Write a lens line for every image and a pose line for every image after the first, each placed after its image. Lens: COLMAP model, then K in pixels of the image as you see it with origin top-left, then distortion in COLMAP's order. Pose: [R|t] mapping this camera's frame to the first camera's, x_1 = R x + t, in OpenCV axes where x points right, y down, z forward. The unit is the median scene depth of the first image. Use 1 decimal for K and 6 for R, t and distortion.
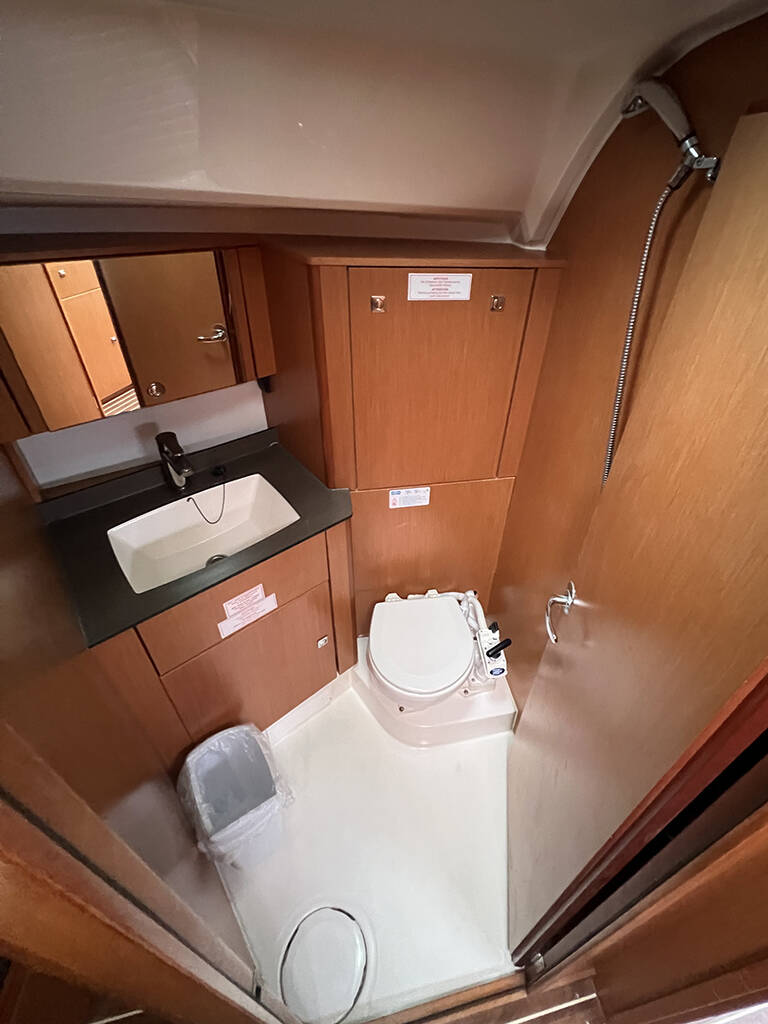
lens RADIAL K [[412.8, 0, 404.4], [0, 412.8, 480.8], [0, 0, 1]] dist [-0.000011, -0.000392]
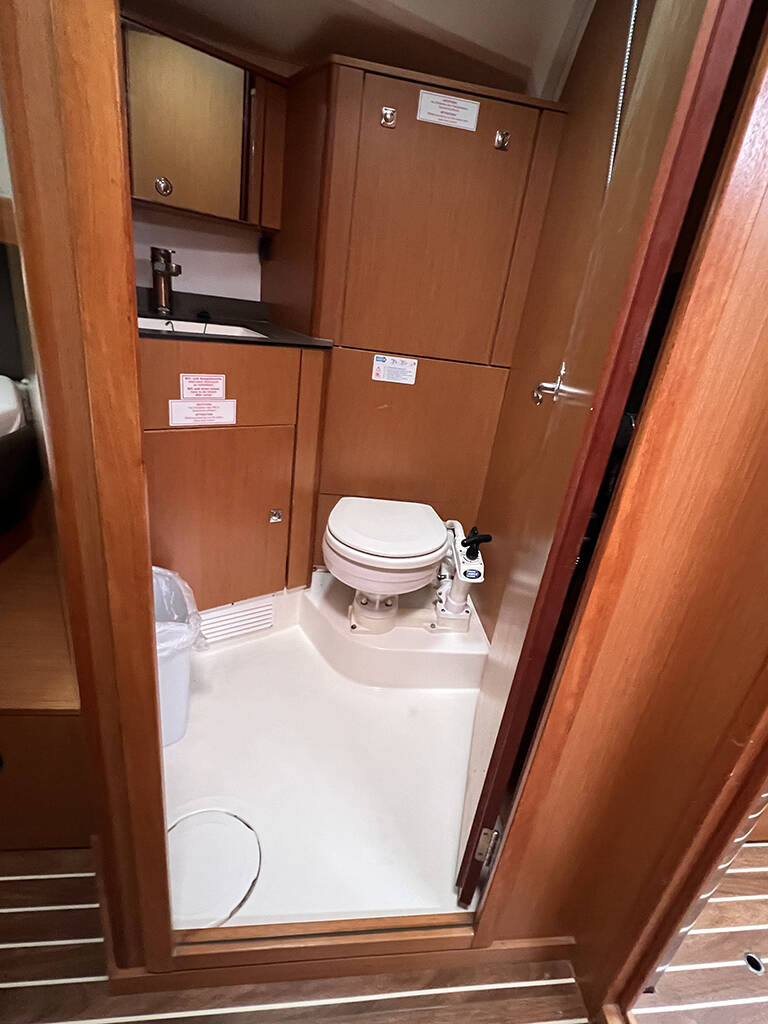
lens RADIAL K [[453.1, 0, 380.1], [0, 453.1, 511.4], [0, 0, 1]] dist [0.000681, -0.000521]
pose [[0.991215, 0.122973, -0.048688, 0.070856], [-0.130706, 0.967057, -0.218440, 0.594105], [0.020222, 0.222885, 0.974635, 0.068318]]
